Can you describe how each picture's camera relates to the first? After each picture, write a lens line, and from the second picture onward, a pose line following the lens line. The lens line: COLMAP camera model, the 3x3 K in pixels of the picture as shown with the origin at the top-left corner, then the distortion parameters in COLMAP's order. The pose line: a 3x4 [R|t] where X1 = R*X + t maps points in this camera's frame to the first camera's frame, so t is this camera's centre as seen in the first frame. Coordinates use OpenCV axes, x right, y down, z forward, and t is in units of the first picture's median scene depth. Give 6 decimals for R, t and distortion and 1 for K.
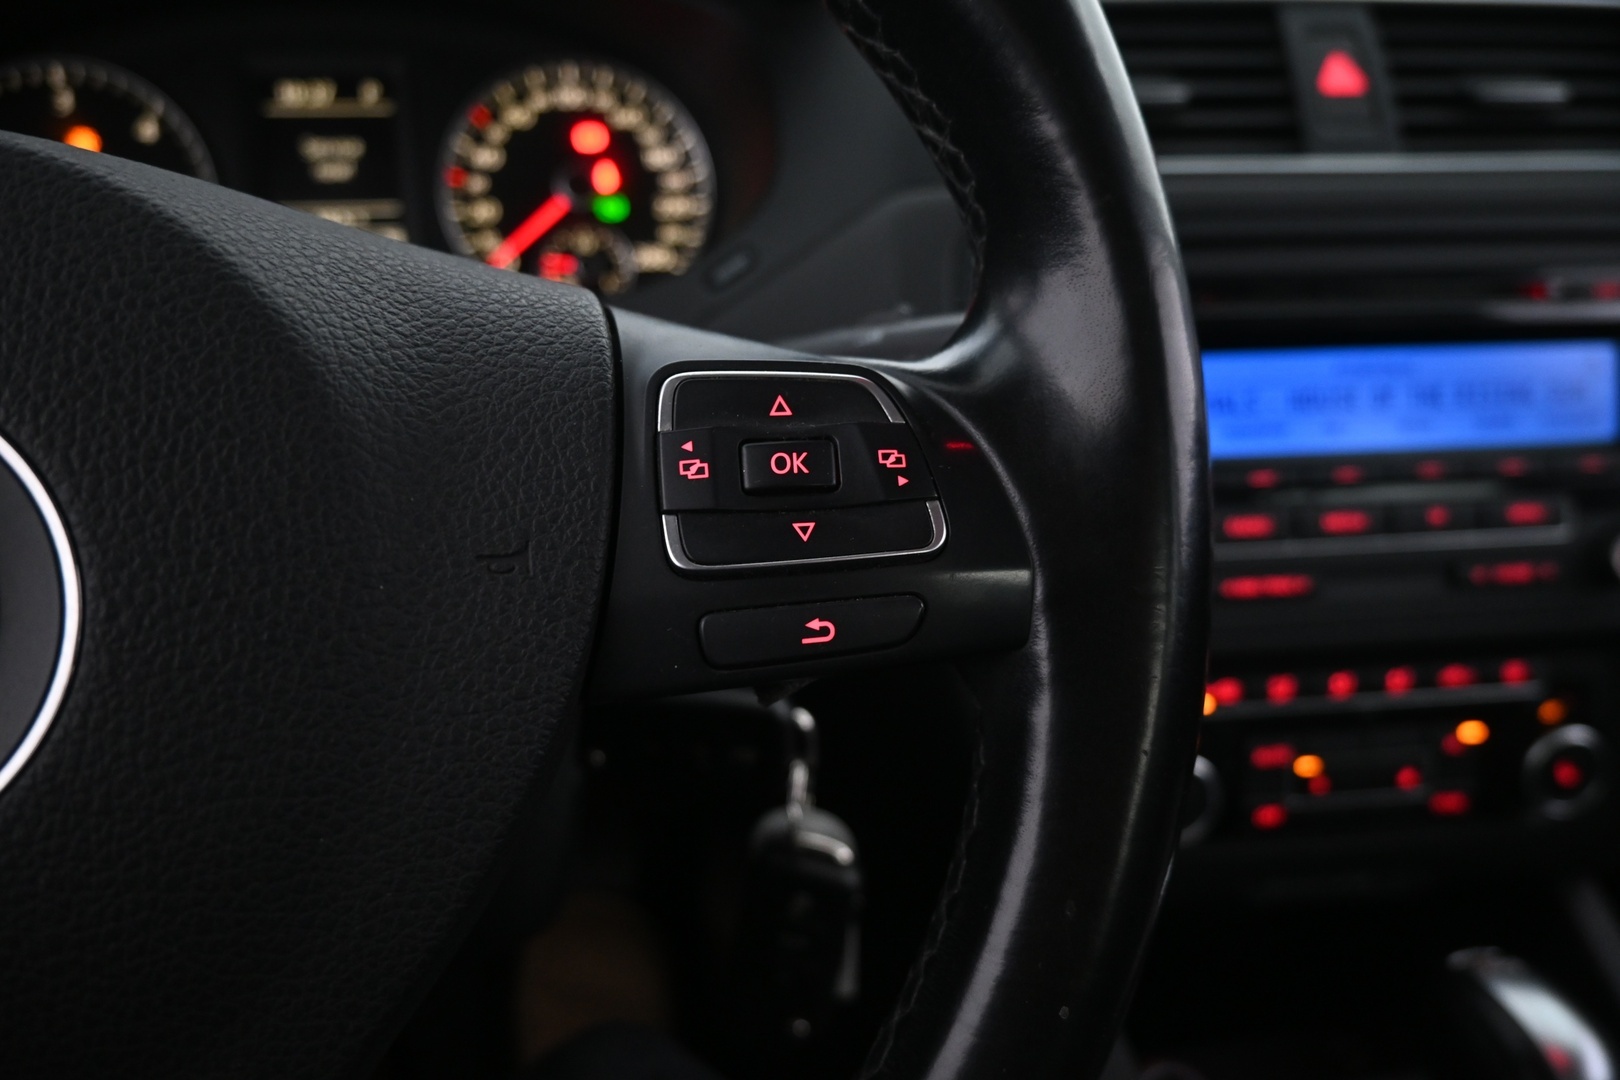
lens RADIAL K [[1142.5, 0, 818.8], [0, 1142.5, 544.7], [0, 0, 1]] dist [-0.003575, 0.022252]
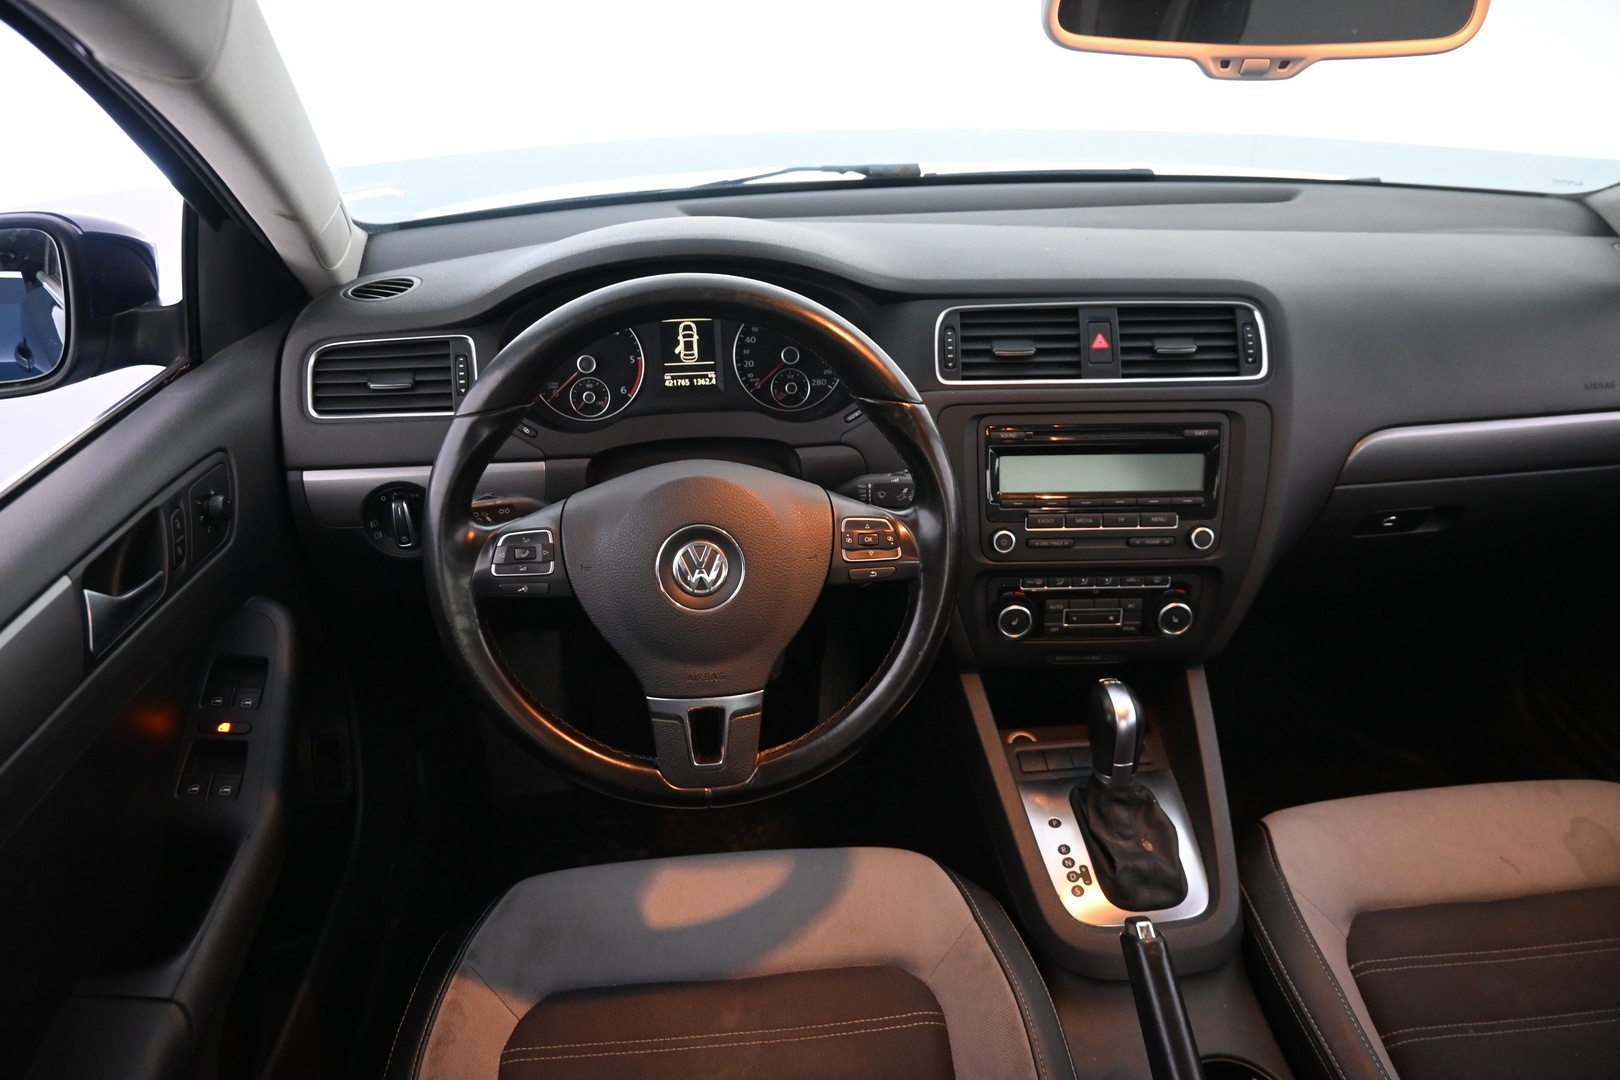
lens RADIAL K [[1142.5, 0, 818.8], [0, 1142.5, 544.7], [0, 0, 1]] dist [-0.003575, 0.022252]
pose [[0.995780, 0.044622, -0.080190, 0.057330], [-0.033334, 0.990015, 0.136966, -0.263727], [0.085501, -0.133715, 0.987325, -1.424046]]
